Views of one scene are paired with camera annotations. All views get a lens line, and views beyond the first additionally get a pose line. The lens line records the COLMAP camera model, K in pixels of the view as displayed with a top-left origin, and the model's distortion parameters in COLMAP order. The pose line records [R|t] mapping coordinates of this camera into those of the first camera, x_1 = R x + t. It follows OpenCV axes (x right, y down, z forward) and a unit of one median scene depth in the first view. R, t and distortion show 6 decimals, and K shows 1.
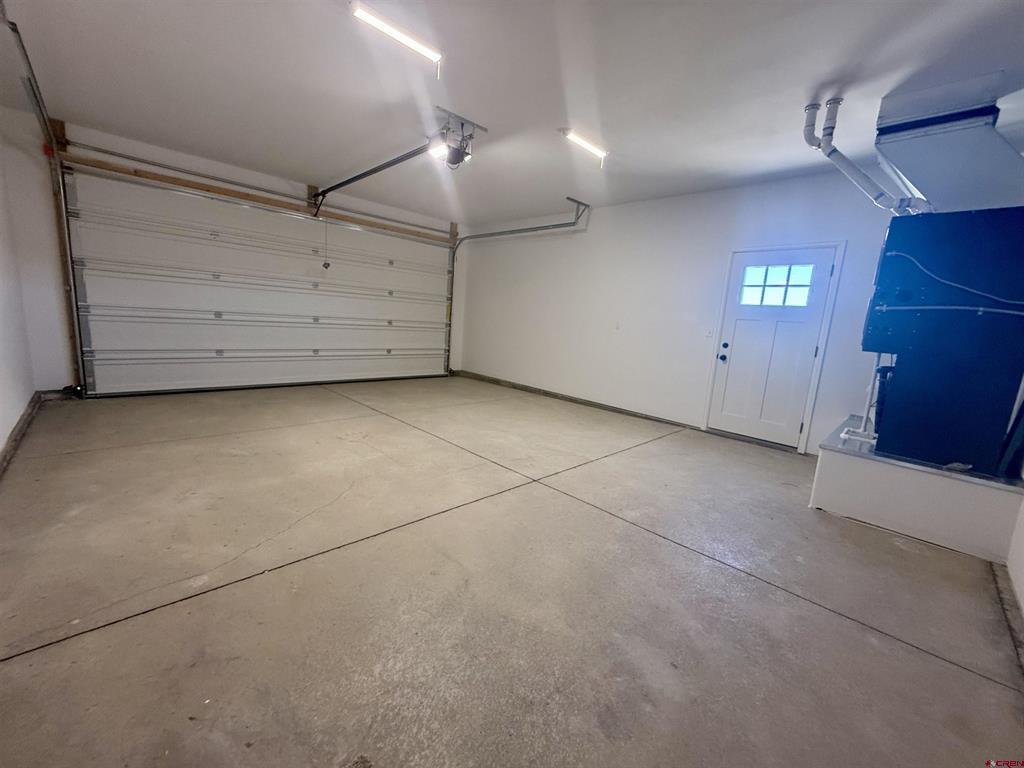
lens RADIAL K [[408.5, 0, 509.8], [0, 408.5, 384.3], [0, 0, 1]] dist [-0.000373, -0.000439]
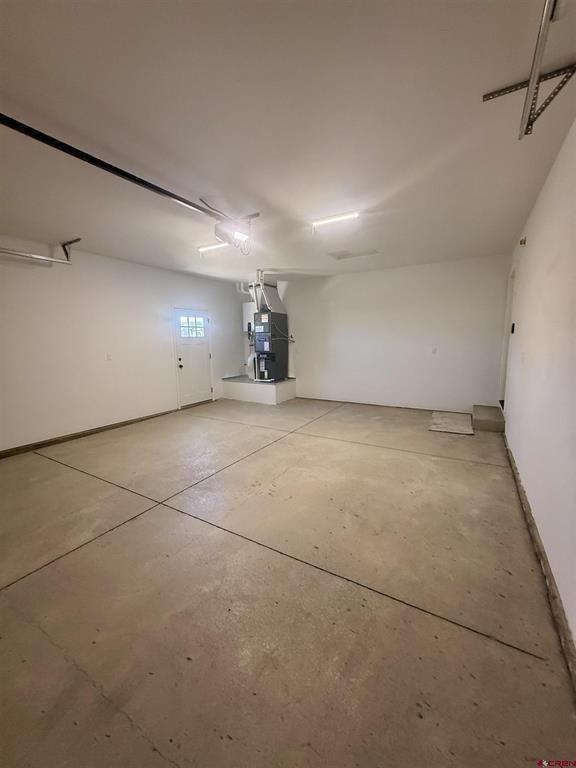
lens RADIAL K [[306.3, 0, 291.6], [0, 306.3, 383.3], [0, 0, 1]] dist [-0.000373, -0.000439]
pose [[-0.265700, -0.201108, 0.942846, -1.315758], [0.150726, 0.957307, 0.246668, -0.374255], [-0.952200, 0.207651, -0.224044, 1.274482]]
